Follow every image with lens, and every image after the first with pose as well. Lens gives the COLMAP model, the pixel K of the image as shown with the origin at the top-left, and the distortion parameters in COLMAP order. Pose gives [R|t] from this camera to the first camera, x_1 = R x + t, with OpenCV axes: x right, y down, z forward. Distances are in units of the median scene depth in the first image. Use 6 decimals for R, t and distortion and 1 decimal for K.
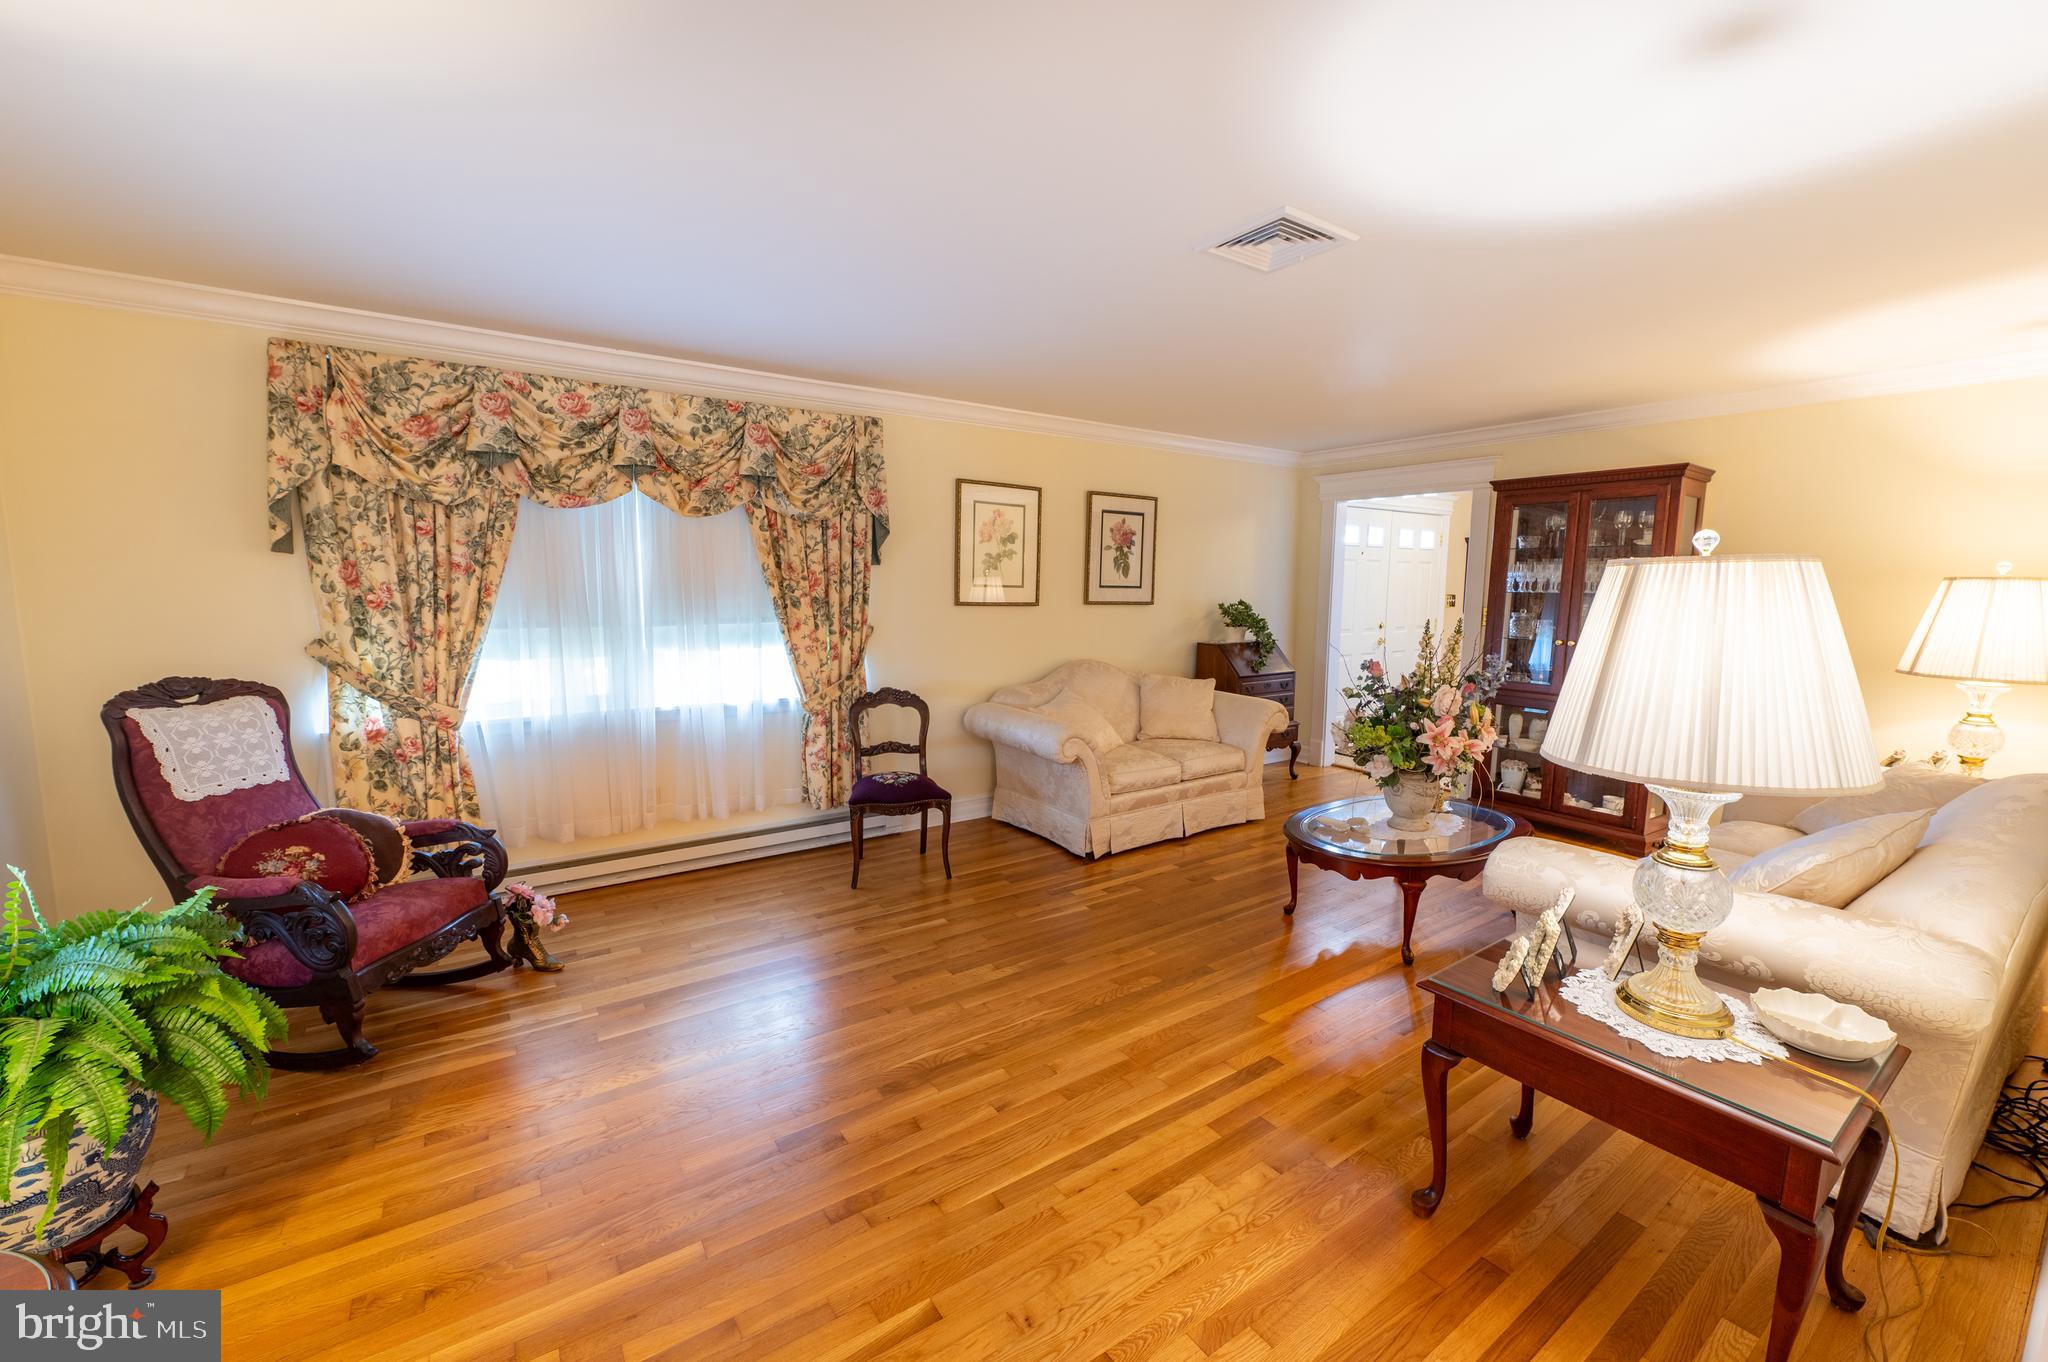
lens RADIAL K [[805.5, 0, 1023.4], [0, 805.5, 674.7], [0, 0, 1]] dist [-0.002349, -0.003043]
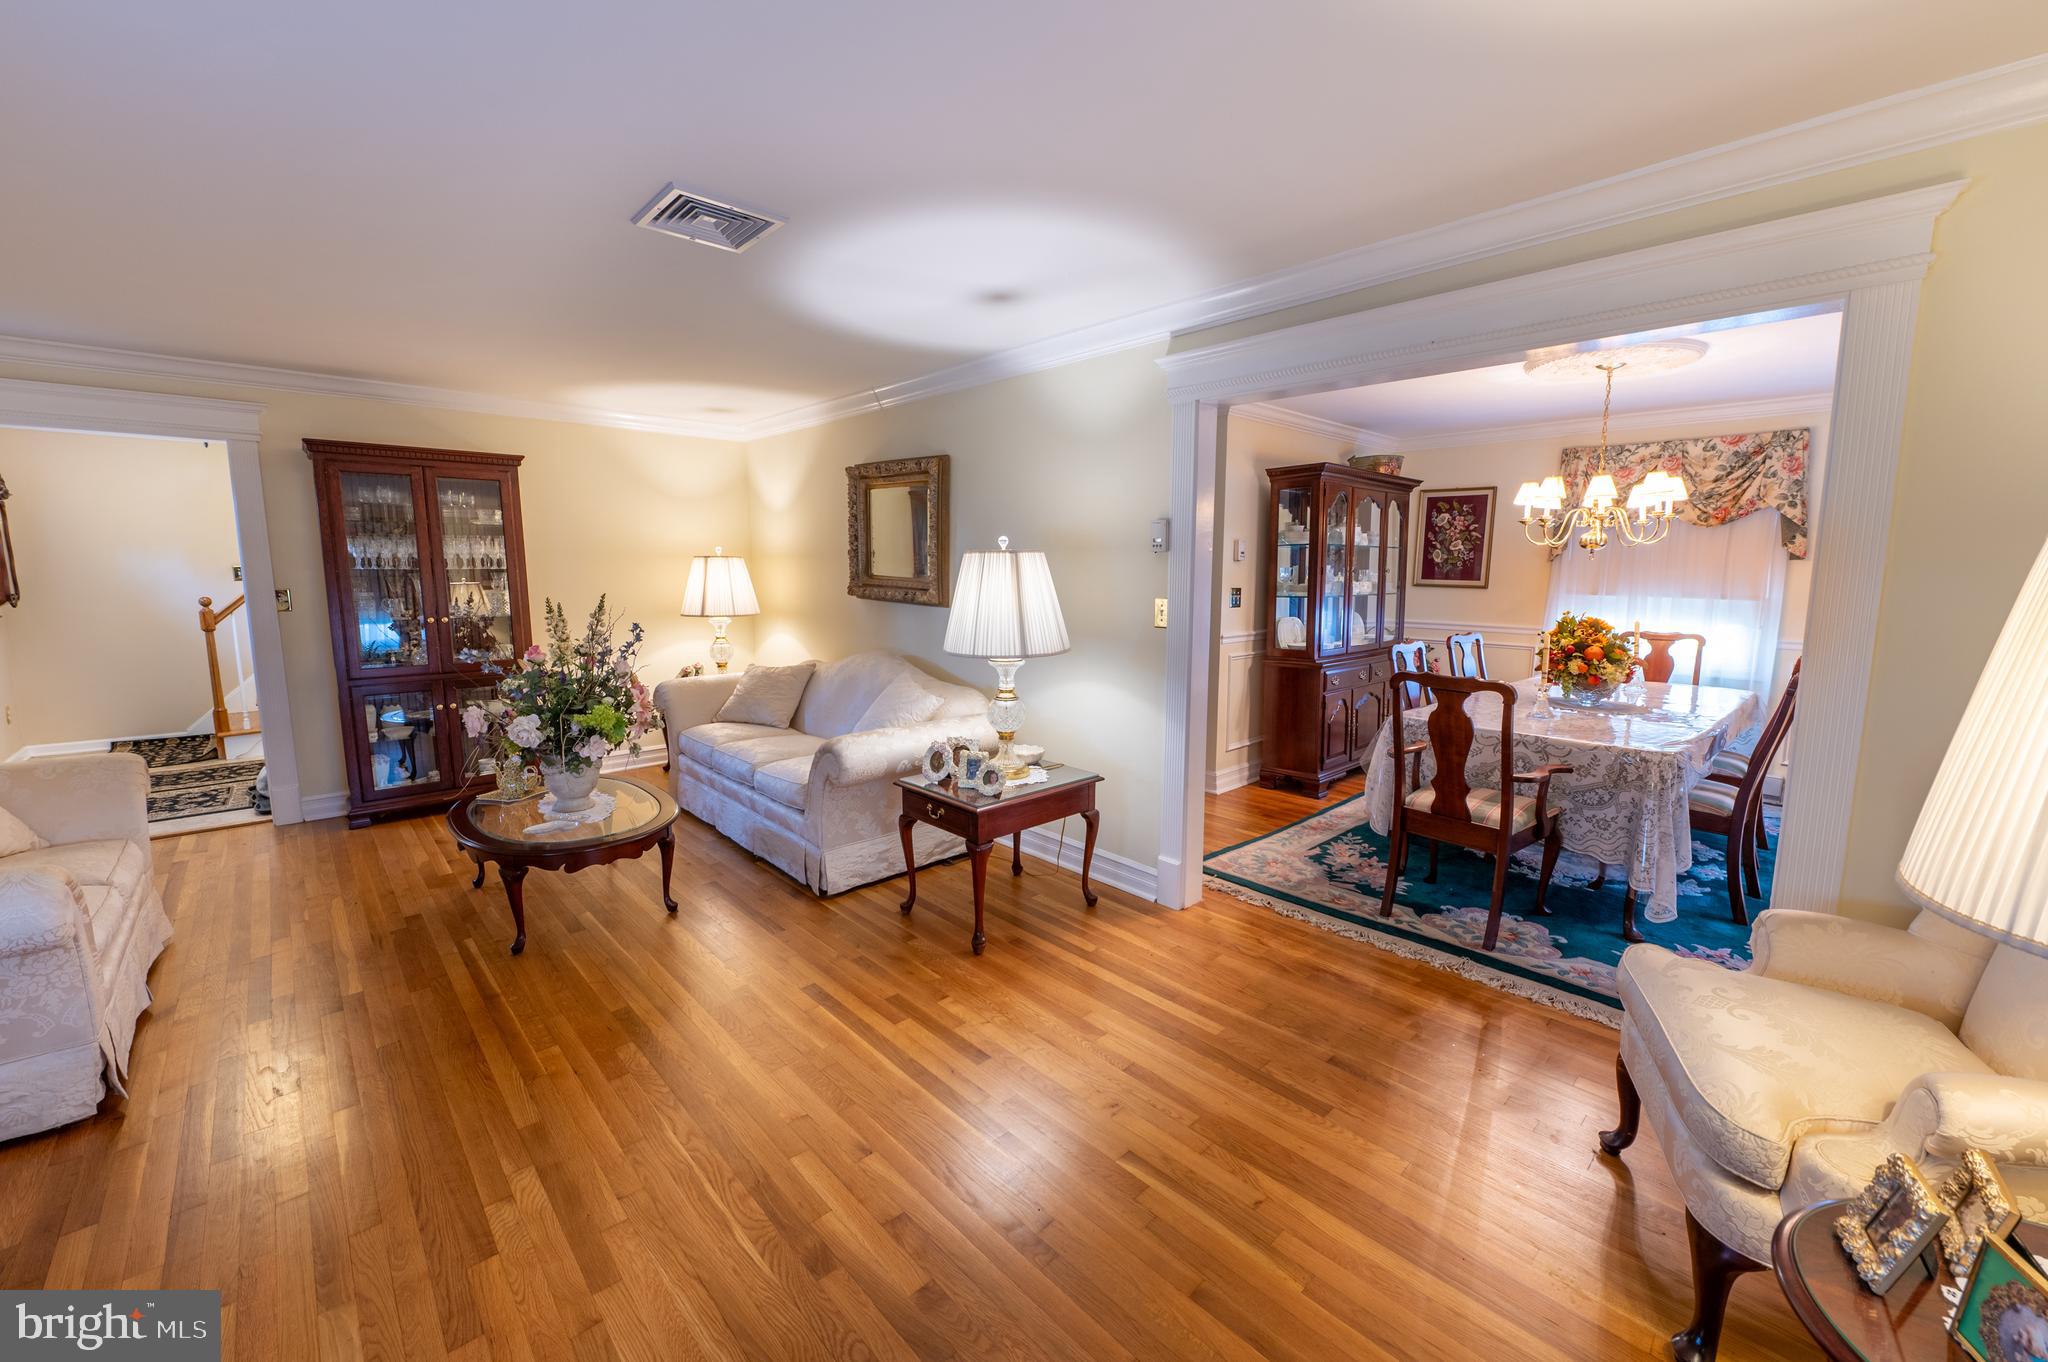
lens RADIAL K [[805.5, 0, 1023.4], [0, 805.5, 674.7], [0, 0, 1]] dist [-0.002349, -0.003043]
pose [[-0.148888, -0.141341, 0.978701, -0.835644], [0.109200, 0.981329, 0.158333, -0.102341], [-0.982806, 0.130448, -0.130674, 0.855372]]
